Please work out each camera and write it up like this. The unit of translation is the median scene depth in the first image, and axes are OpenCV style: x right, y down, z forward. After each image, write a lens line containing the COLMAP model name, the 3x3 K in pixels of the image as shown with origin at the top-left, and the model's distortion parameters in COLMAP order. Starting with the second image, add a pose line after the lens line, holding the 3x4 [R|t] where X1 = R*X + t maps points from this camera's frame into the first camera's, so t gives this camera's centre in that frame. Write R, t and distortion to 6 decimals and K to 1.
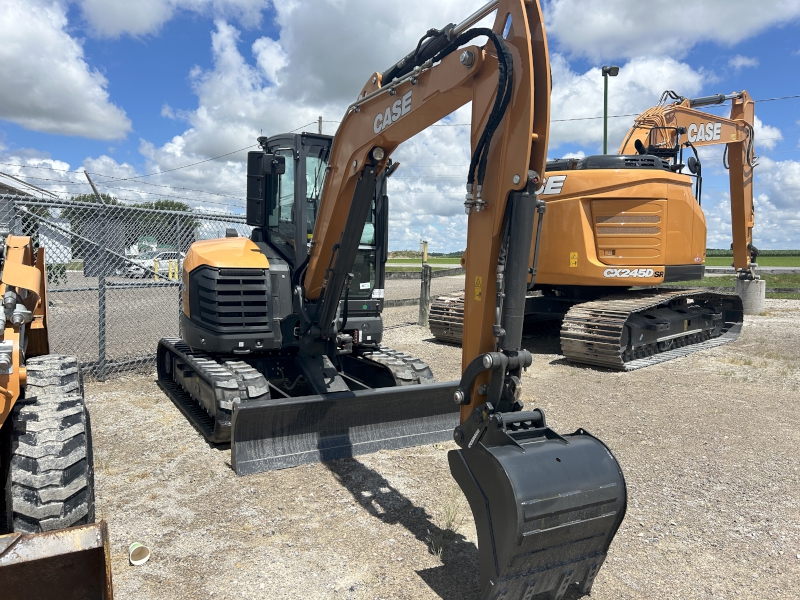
lens RADIAL K [[592.2, 0, 397.3], [0, 592.2, 302.6], [0, 0, 1]] dist [0.071155, -0.098965]
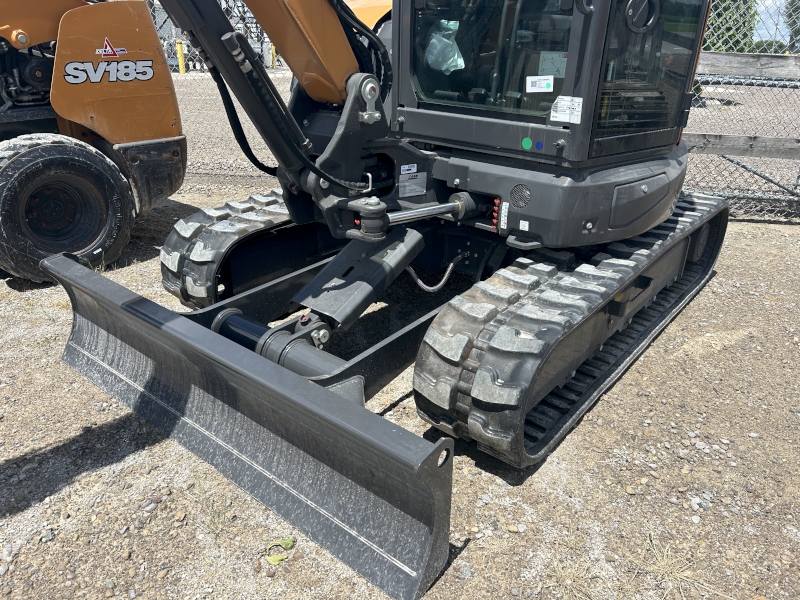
lens RADIAL K [[593.6, 0, 400.0], [0, 593.6, 300.0], [0, 0, 1]] dist [0.088133, -0.101687]
pose [[0.330424, 0.363944, -0.870842, 0.292874], [-0.083066, 0.930298, 0.357274, -0.029869], [0.940170, -0.045714, 0.337624, 0.791689]]
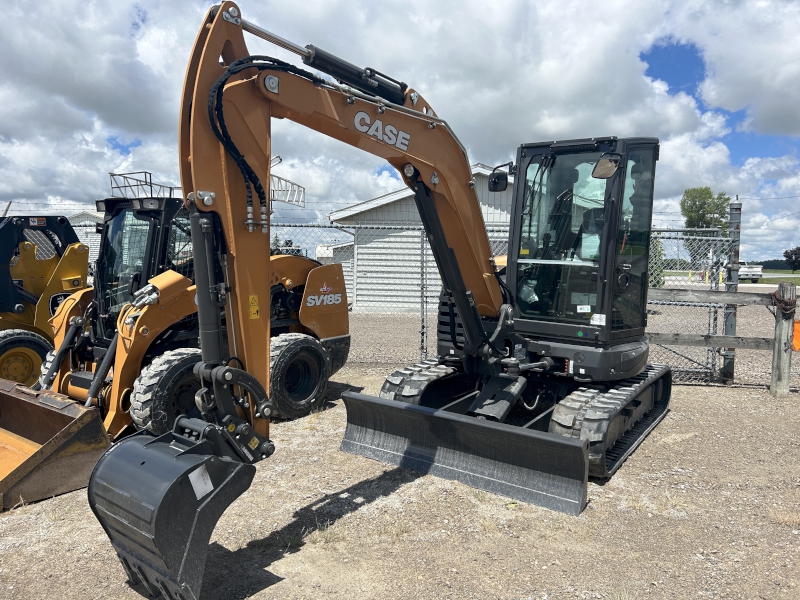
lens RADIAL K [[592.2, 0, 397.3], [0, 592.2, 302.6], [0, 0, 1]] dist [0.071155, -0.098965]
pose [[0.405386, 0.062505, -0.912006, 0.617394], [-0.084449, 0.995954, 0.030722, -0.041345], [0.910236, 0.064564, 0.409025, 0.411746]]
